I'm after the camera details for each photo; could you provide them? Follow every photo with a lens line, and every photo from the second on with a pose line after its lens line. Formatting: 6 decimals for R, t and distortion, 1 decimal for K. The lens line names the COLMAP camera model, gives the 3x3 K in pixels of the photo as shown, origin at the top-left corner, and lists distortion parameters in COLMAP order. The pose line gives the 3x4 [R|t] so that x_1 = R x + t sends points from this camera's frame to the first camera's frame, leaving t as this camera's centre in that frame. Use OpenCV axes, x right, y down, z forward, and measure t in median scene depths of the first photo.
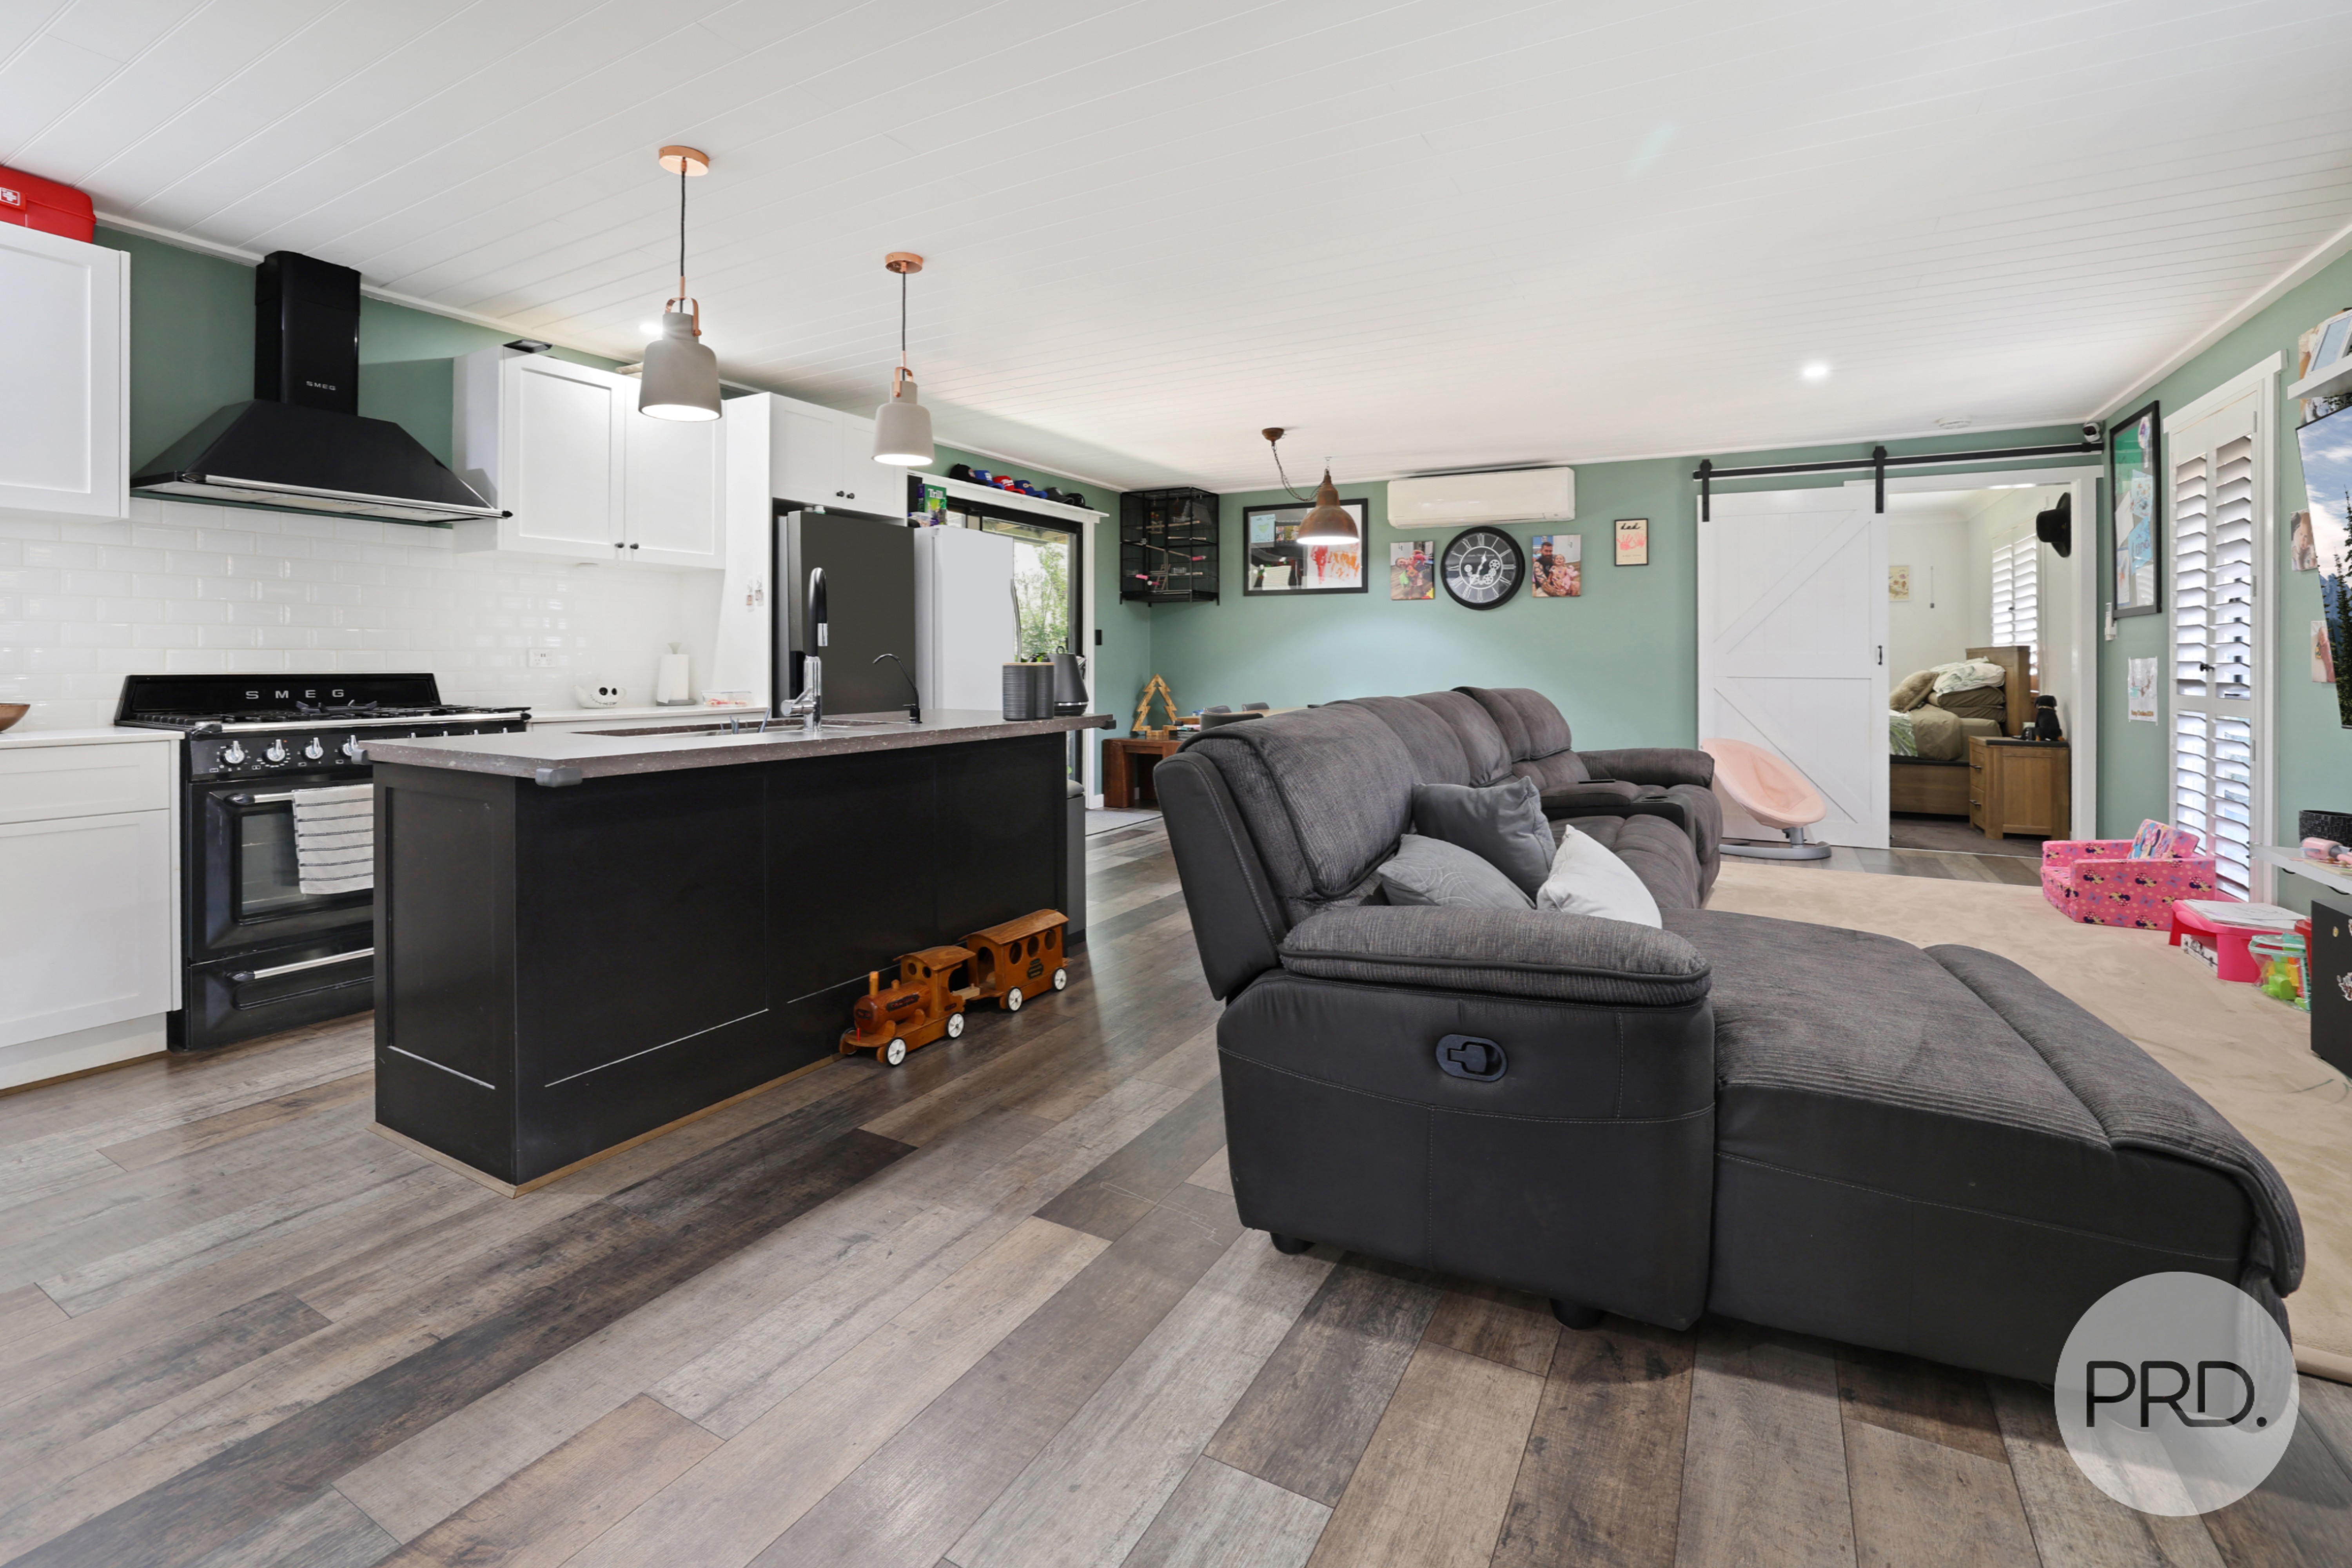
lens RADIAL K [[1054.1, 0, 1163.8], [0, 1054.1, 664.7], [0, 0, 1]] dist [-0.039380, 0.015313]
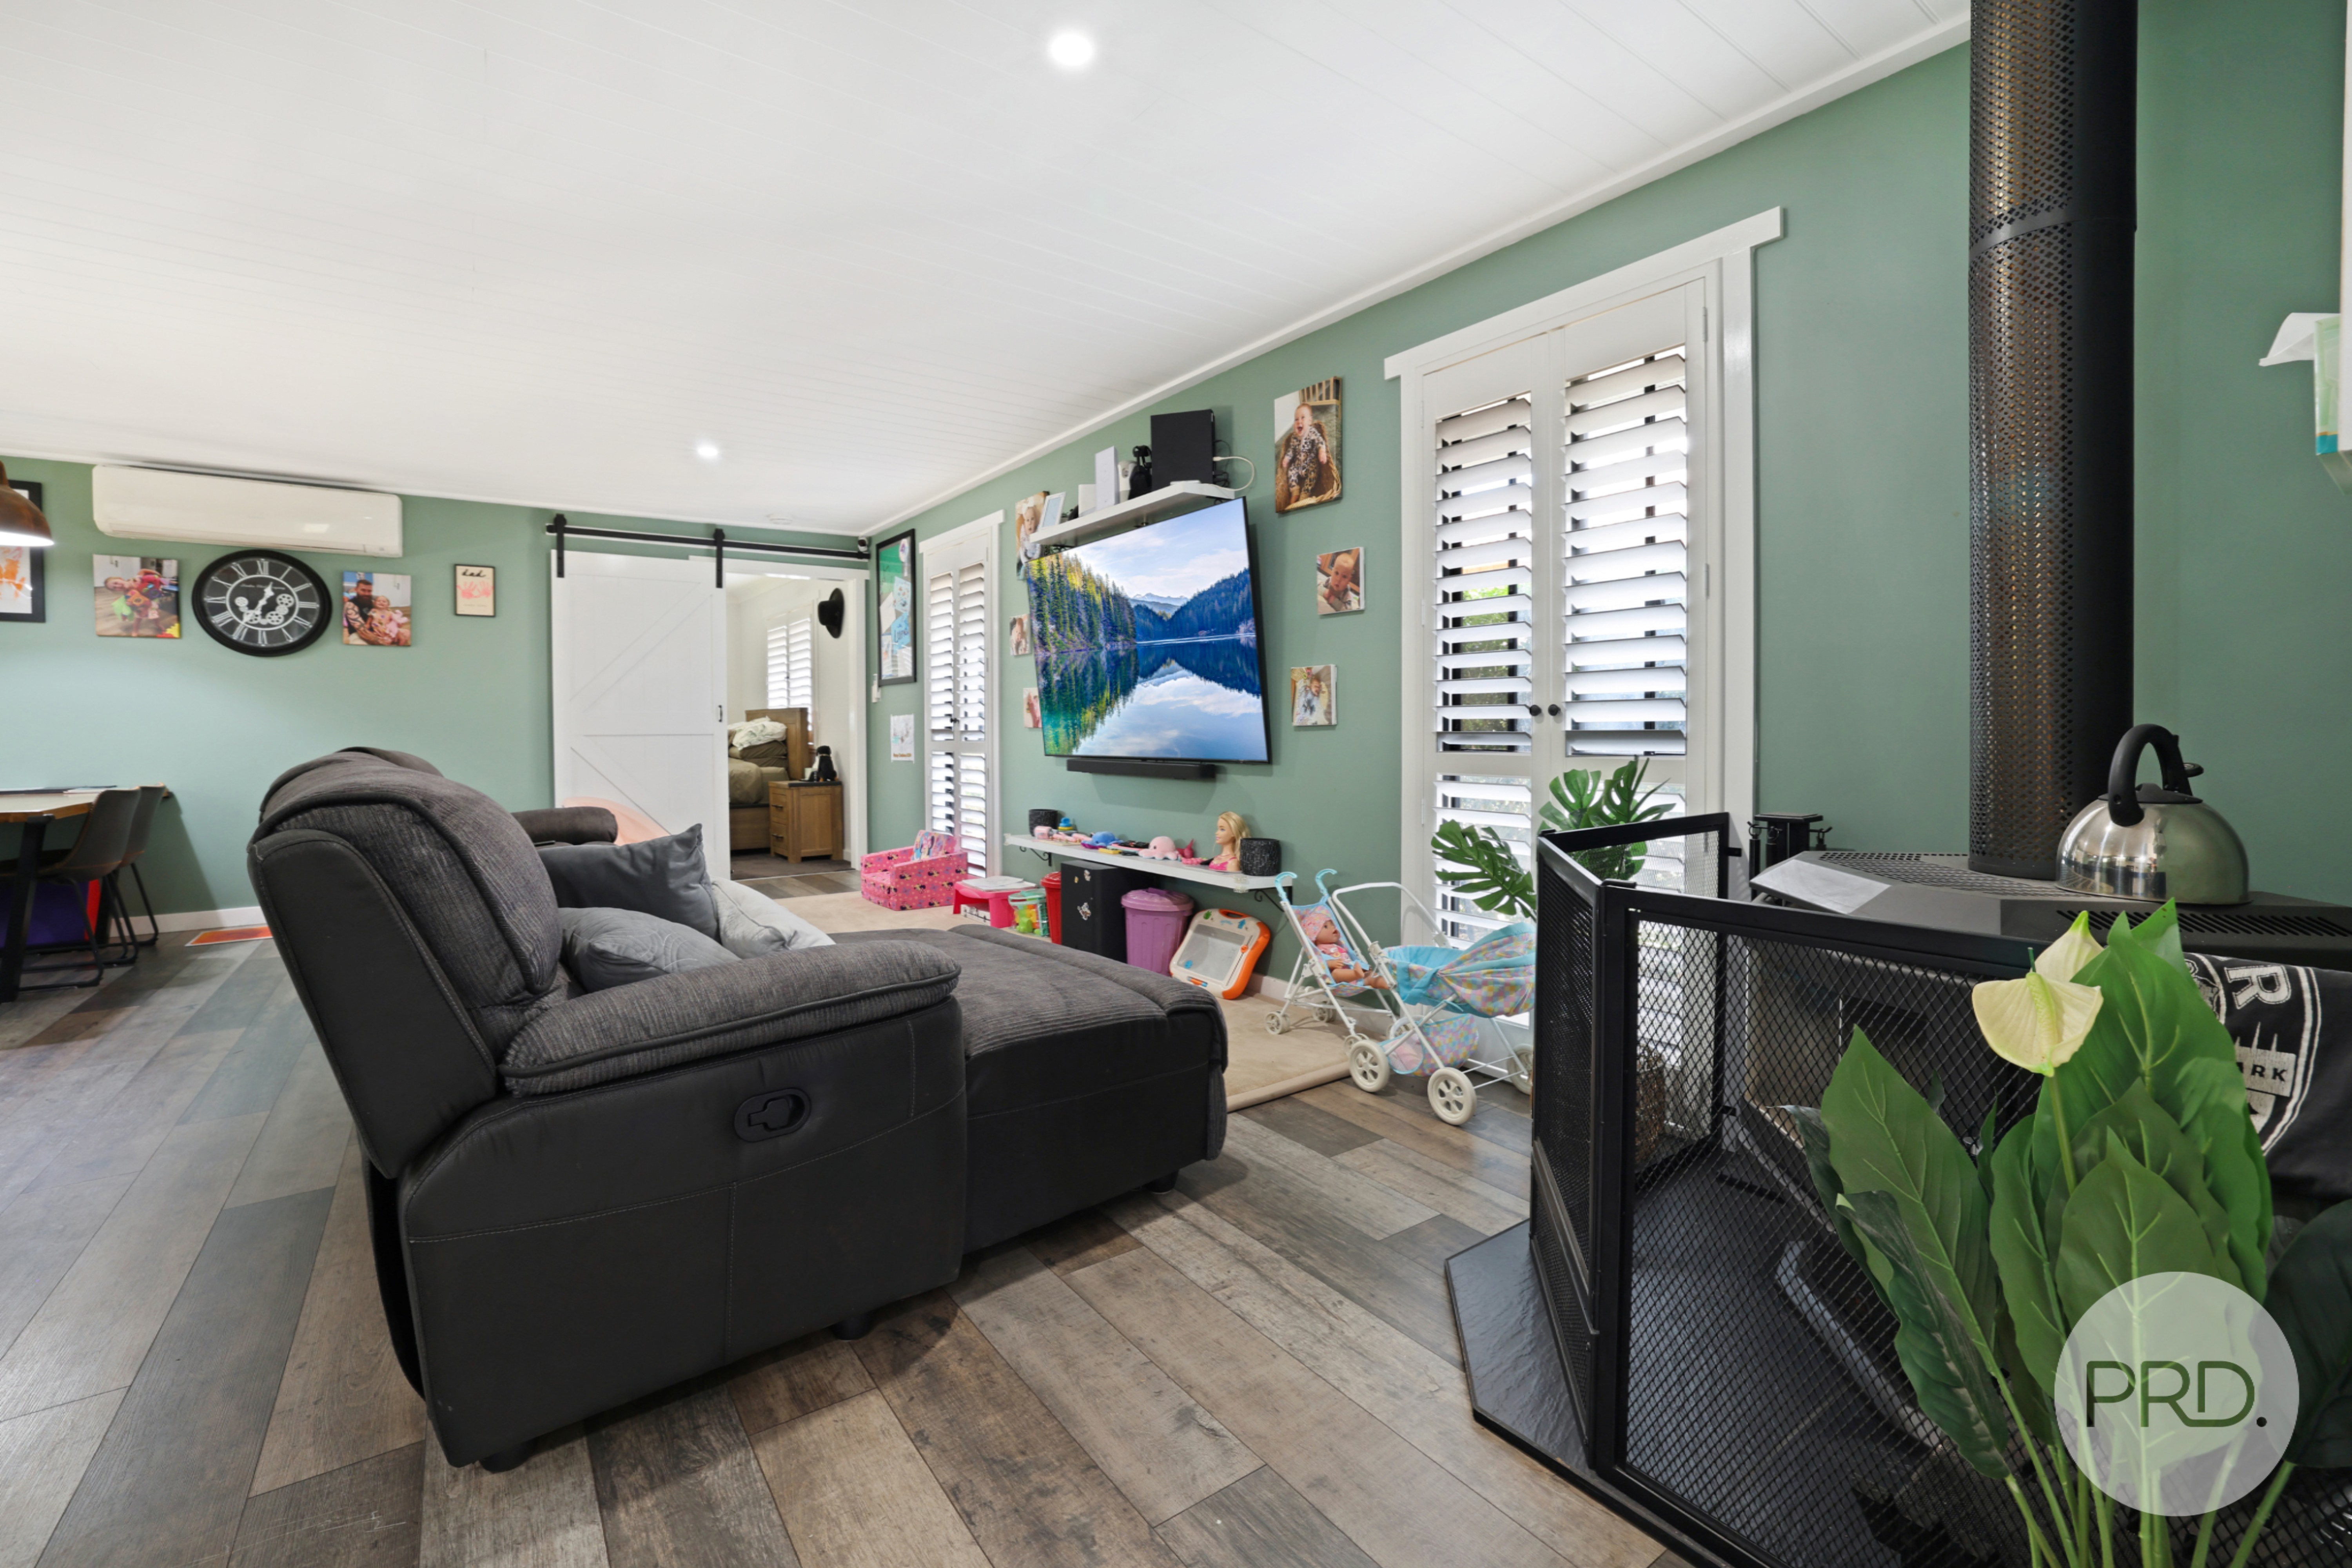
lens RADIAL K [[1017.5, 0, 1176.4], [0, 1017.5, 746.9], [0, 0, 1]] dist [-0.036964, 0.014413]
pose [[0.428334, -0.026015, 0.903246, -0.120105], [0.011278, 0.999662, 0.023444, 0.008769], [-0.903550, 0.000145, 0.428483, 0.092241]]
